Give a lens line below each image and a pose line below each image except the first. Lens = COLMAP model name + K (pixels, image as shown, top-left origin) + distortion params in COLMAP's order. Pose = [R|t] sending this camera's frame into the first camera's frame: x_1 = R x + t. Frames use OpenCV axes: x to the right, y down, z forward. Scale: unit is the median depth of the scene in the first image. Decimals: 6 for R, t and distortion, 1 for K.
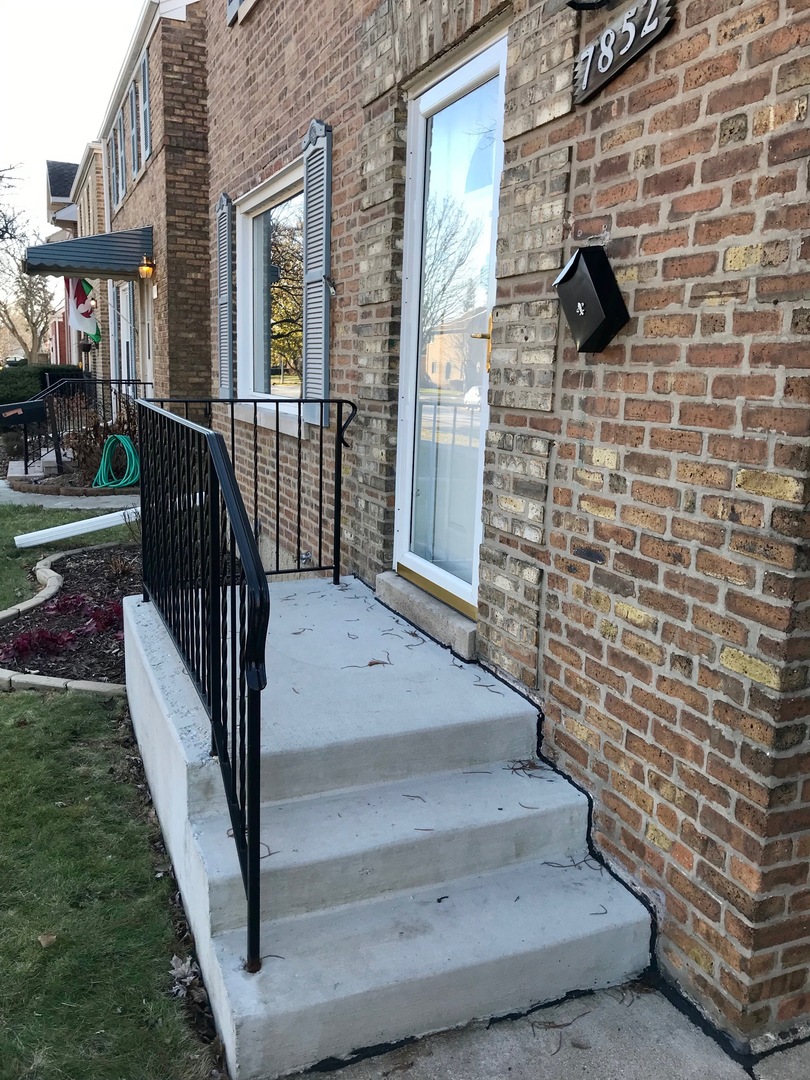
lens RADIAL K [[887.5, 0, 403.1], [0, 887.5, 544.8], [0, 0, 1]] dist [0.040100, -0.044102]
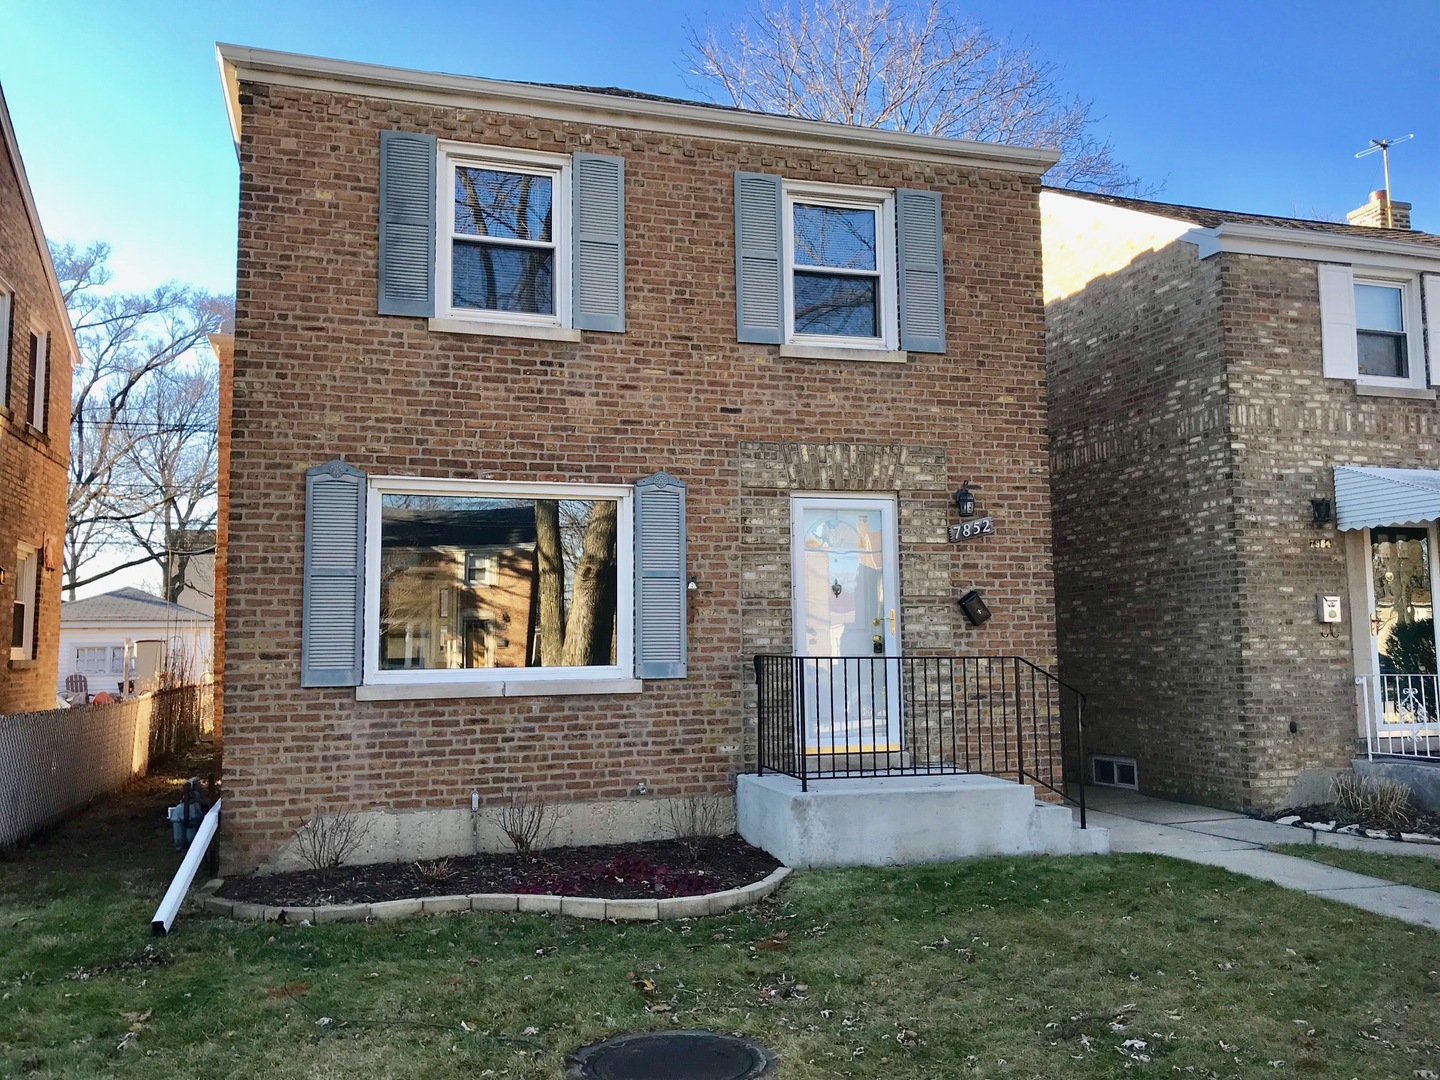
lens RADIAL K [[1183.3, 0, 725.0], [0, 1183.3, 539.8], [0, 0, 1]] dist [0.040100, -0.044102]
pose [[0.091317, 0.052514, 0.994436, -3.892038], [0.208507, 0.975465, -0.070659, -0.405515], [-0.973749, 0.213799, 0.078127, 1.498392]]
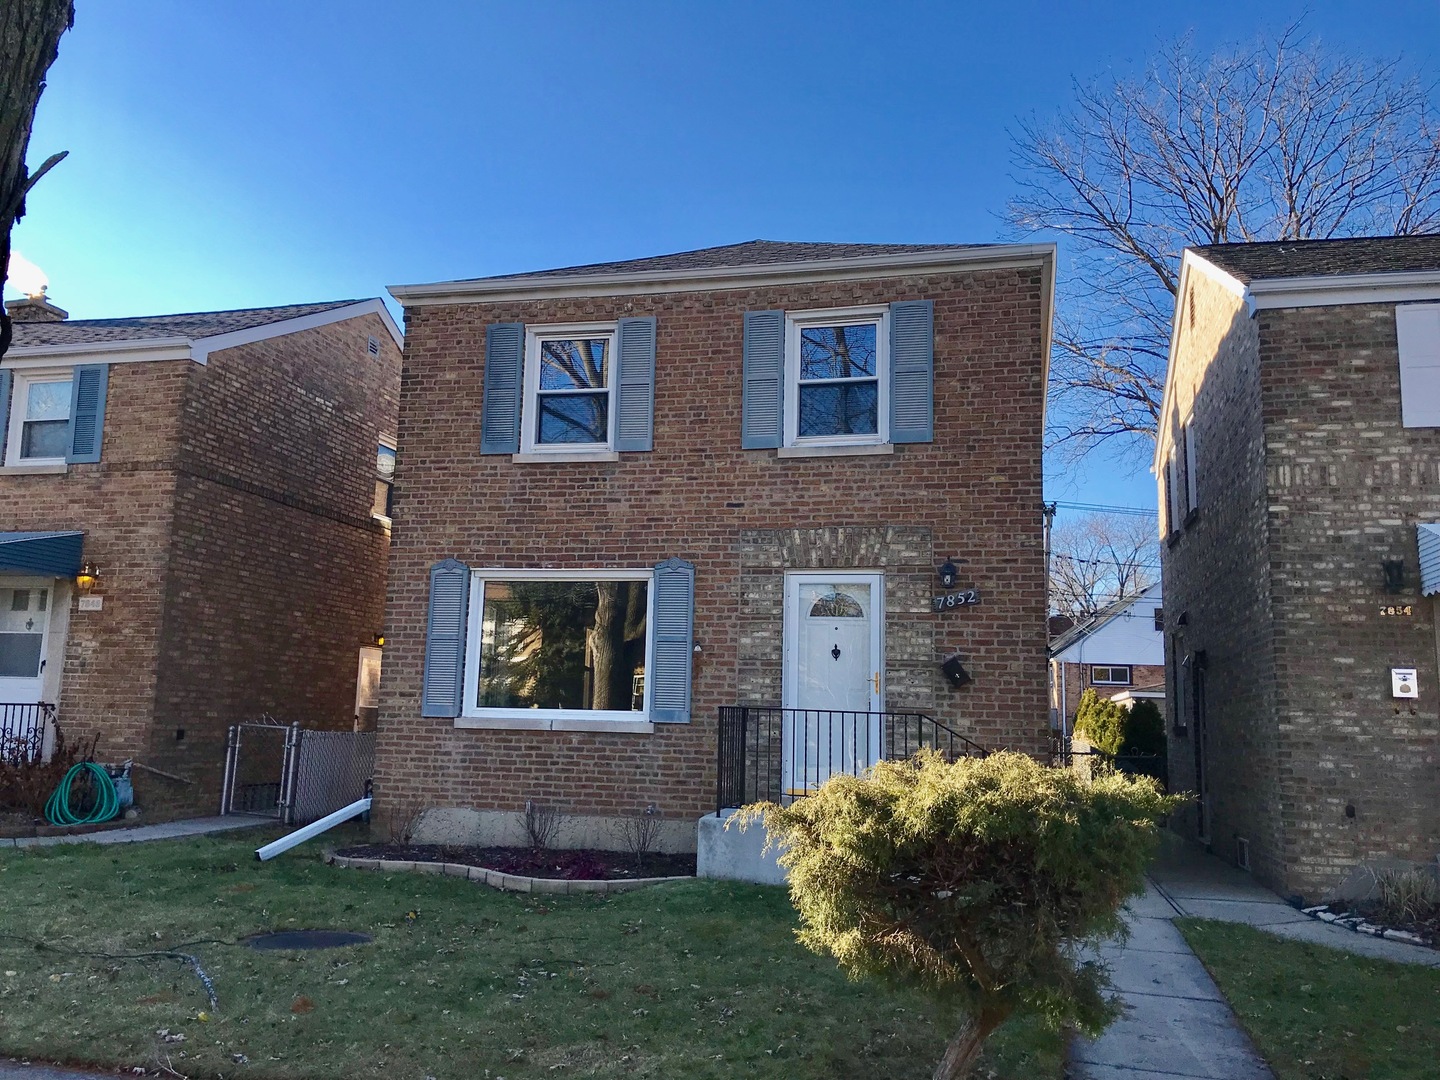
lens RADIAL K [[1183.3, 0, 721.5], [0, 1183.3, 536.1], [0, 0, 1]] dist [0.040100, -0.044102]
pose [[0.589382, 0.103484, 0.801199, -3.875756], [0.150052, 0.960481, -0.234439, 0.129872], [-0.793797, 0.258395, 0.550562, -0.830313]]
